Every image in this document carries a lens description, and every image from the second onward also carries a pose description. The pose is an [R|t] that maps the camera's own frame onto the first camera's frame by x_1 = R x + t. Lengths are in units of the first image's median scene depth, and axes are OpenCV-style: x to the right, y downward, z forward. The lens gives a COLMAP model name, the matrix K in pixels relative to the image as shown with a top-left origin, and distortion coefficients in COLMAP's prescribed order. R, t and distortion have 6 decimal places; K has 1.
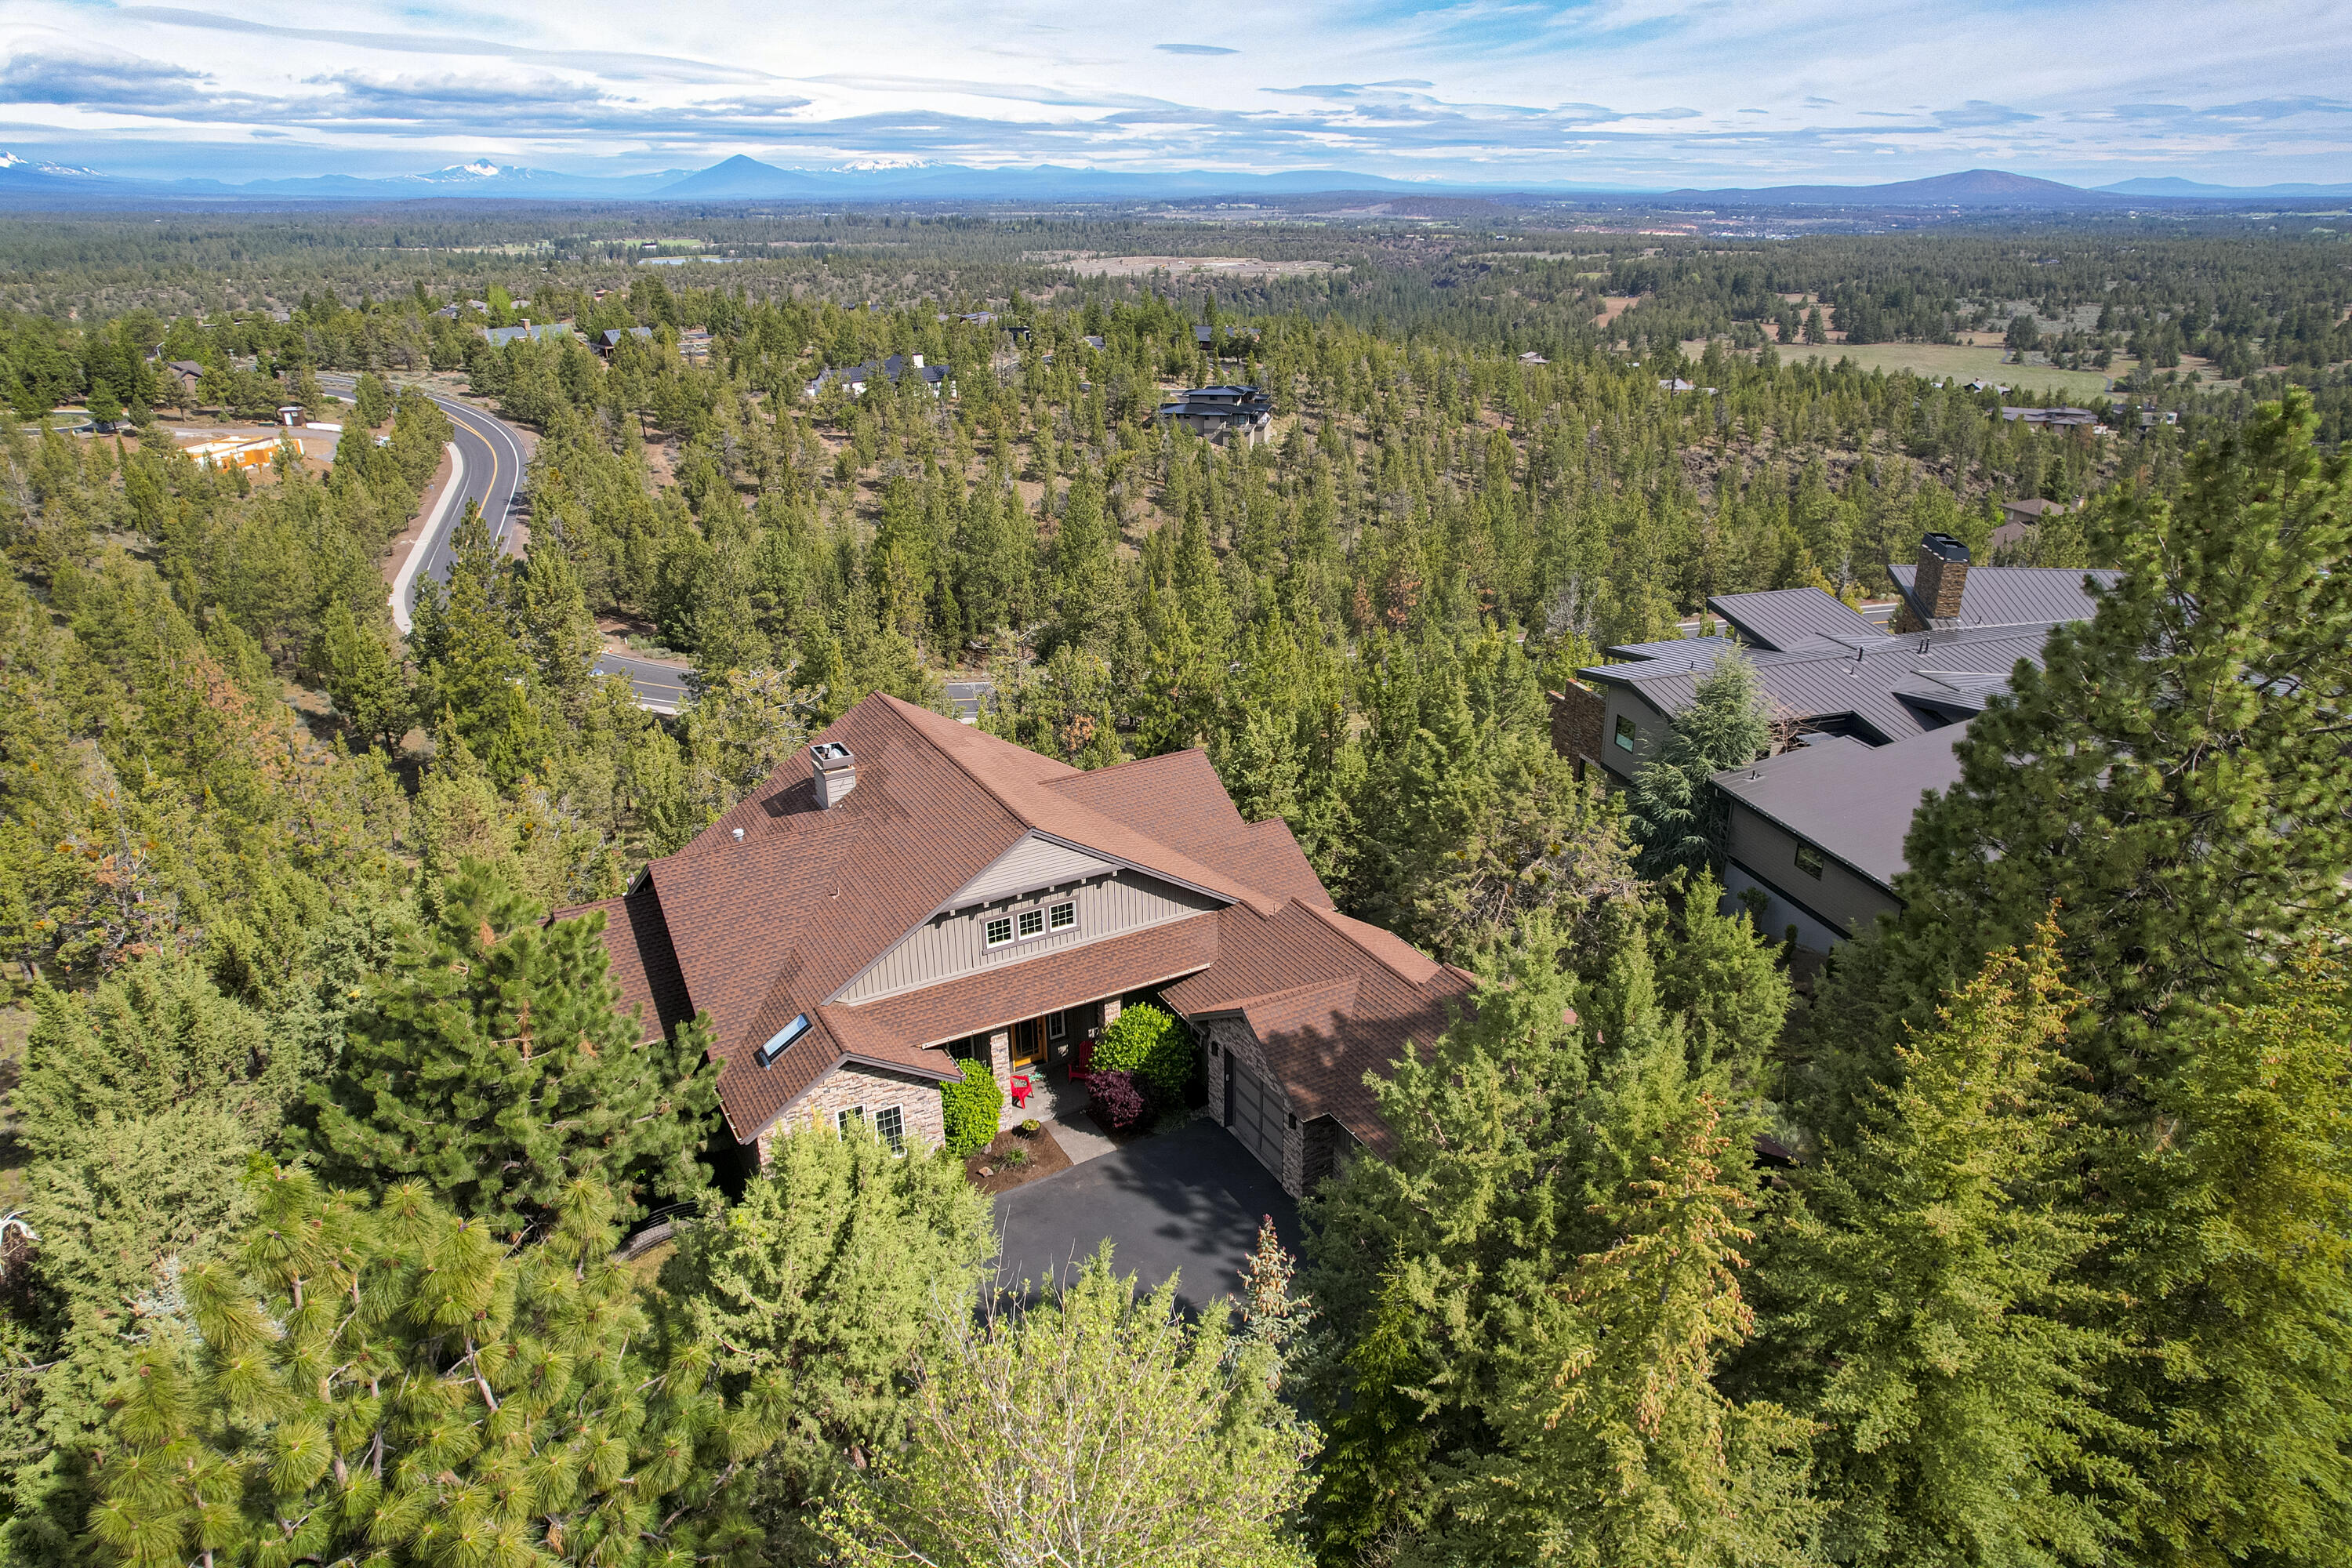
lens RADIAL K [[1495.0, 0, 1176.0], [0, 1495.0, 784.0], [0, 0, 1]] dist [-0.091722, 0.065164]
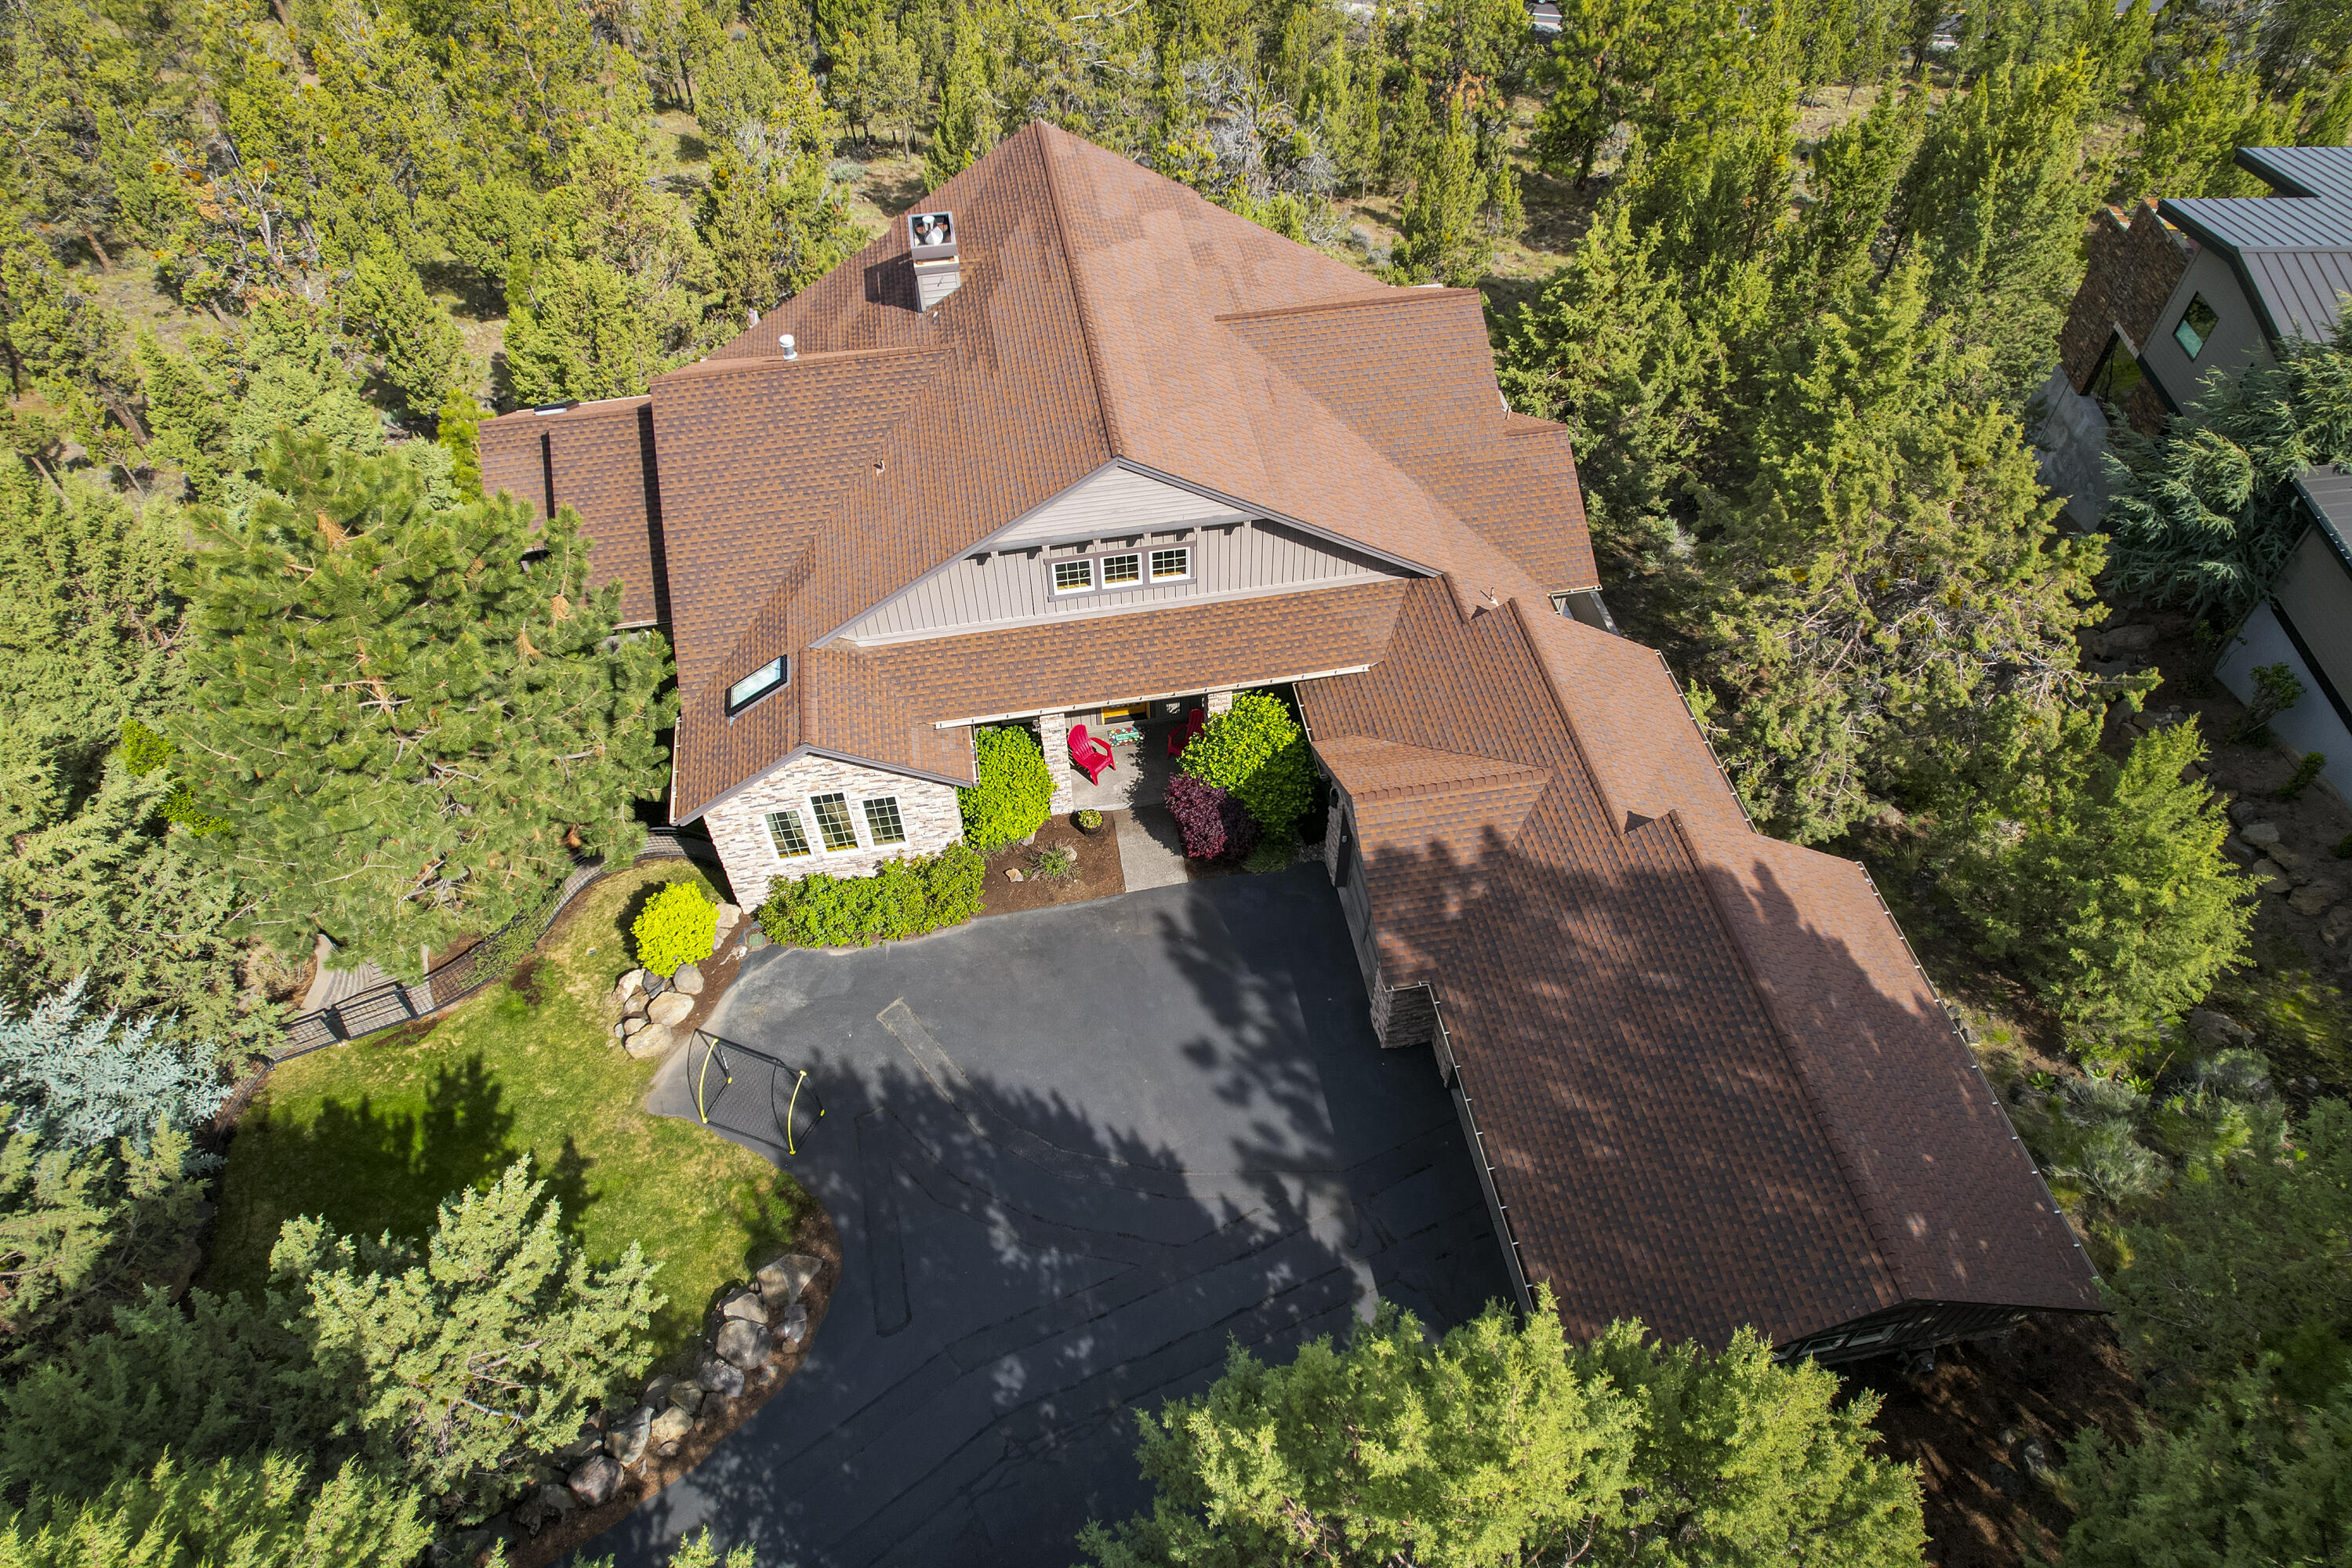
lens RADIAL K [[1495.0, 0, 1176.0], [0, 1495.0, 784.0], [0, 0, 1]] dist [-0.091722, 0.065164]
pose [[0.944180, 0.248392, -0.216392, 0.104277], [-0.118721, 0.869293, 0.479829, -0.158501], [0.307294, -0.427354, 0.850258, 0.363727]]
